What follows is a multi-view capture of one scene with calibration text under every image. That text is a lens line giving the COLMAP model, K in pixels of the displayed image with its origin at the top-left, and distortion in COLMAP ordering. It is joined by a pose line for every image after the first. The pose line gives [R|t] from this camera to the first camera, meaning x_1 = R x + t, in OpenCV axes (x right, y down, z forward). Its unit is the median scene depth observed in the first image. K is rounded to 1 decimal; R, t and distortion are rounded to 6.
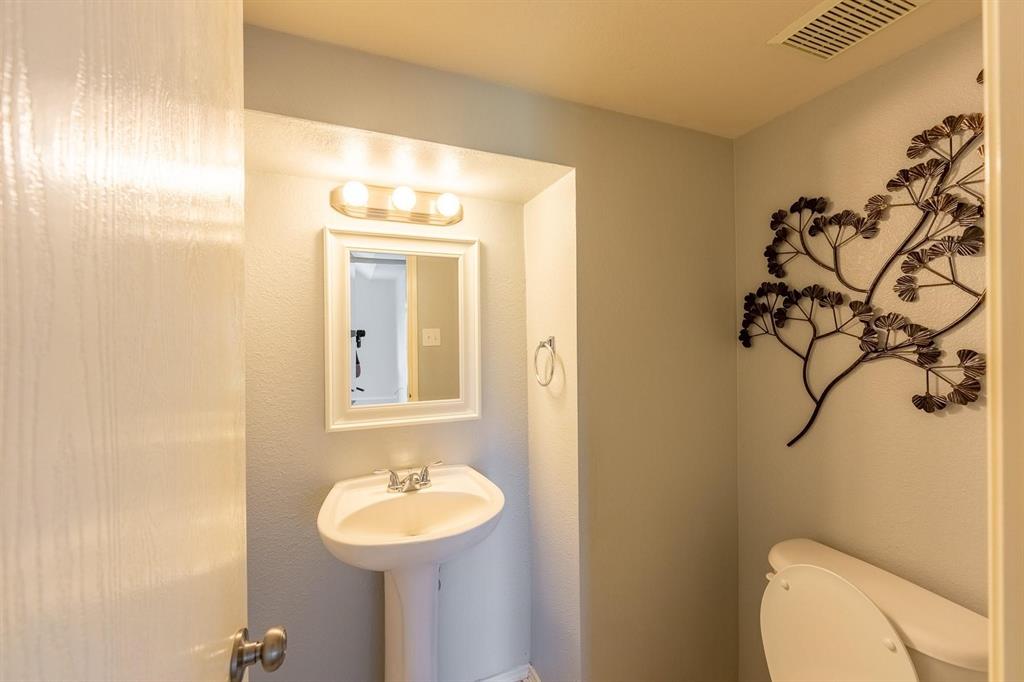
lens RADIAL K [[406.4, 0, 509.4], [0, 406.4, 336.2], [0, 0, 1]] dist [-0.001343, -0.000134]
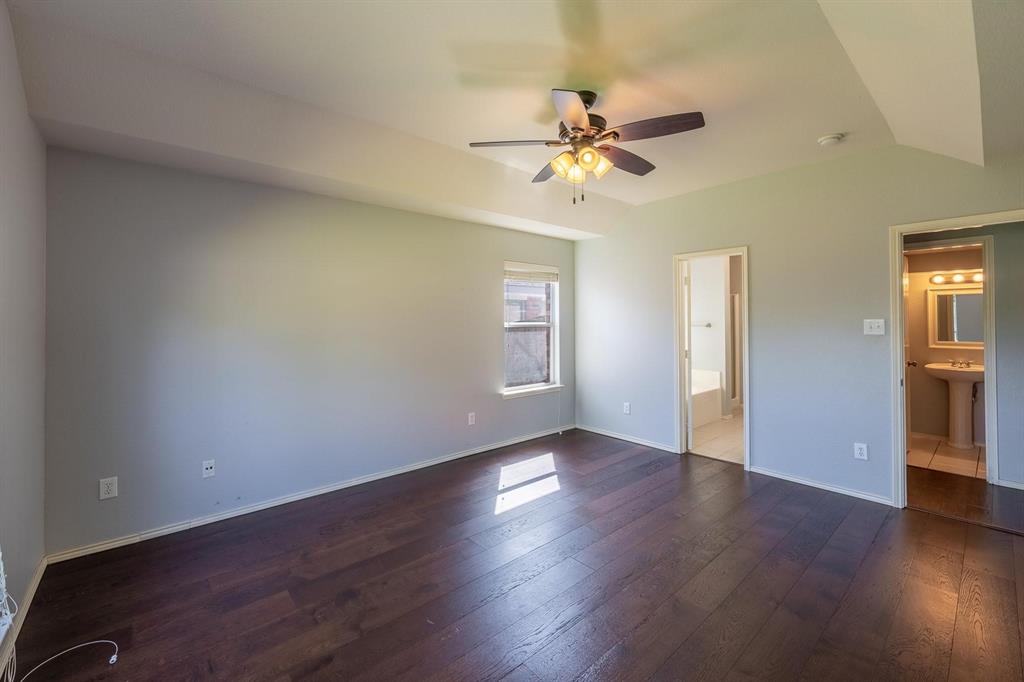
lens RADIAL K [[418.4, 0, 513.3], [0, 418.4, 317.4], [0, 0, 1]] dist [-0.000399, -0.000064]
pose [[0.354246, -0.005159, -0.935138, 1.761251], [0.004895, 0.999981, -0.003662, -0.052260], [0.935140, -0.003281, 0.354264, -3.855746]]
